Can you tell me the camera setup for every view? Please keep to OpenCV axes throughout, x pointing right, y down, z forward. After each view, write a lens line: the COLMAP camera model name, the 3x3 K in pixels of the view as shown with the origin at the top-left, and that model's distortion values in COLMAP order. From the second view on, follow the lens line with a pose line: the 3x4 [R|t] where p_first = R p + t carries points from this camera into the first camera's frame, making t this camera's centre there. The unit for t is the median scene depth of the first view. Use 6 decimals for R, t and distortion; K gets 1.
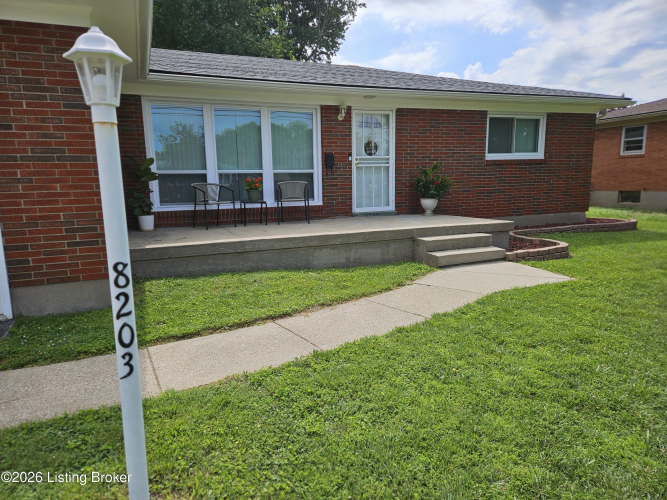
lens RADIAL K [[444.4, 0, 322.1], [0, 444.4, 250.1], [0, 0, 1]] dist [0.041472, -0.003217]
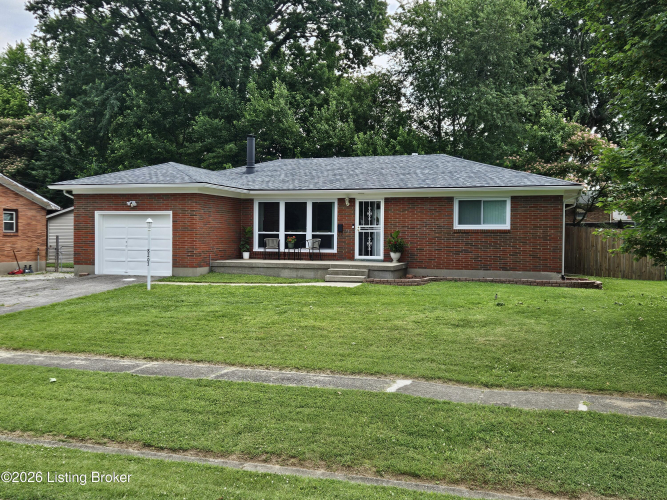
lens RADIAL K [[646.5, 0, 319.2], [0, 646.5, 250.5], [0, 0, 1]] dist [0.004615, -0.002170]
pose [[0.758520, 0.044116, -0.650154, 1.609516], [-0.126565, 0.988681, -0.080574, 0.103347], [0.639240, 0.143404, 0.755518, -0.970536]]
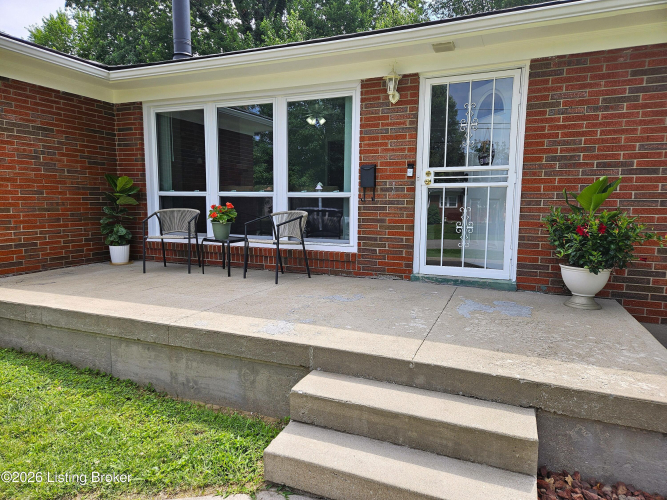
lens RADIAL K [[444.4, 0, 322.1], [0, 444.4, 250.1], [0, 0, 1]] dist [0.041472, -0.003217]
pose [[0.701769, 0.105000, -0.704624, 0.377251], [-0.131831, 0.991137, 0.016398, -0.109662], [0.700100, 0.081384, 0.709391, 0.562145]]
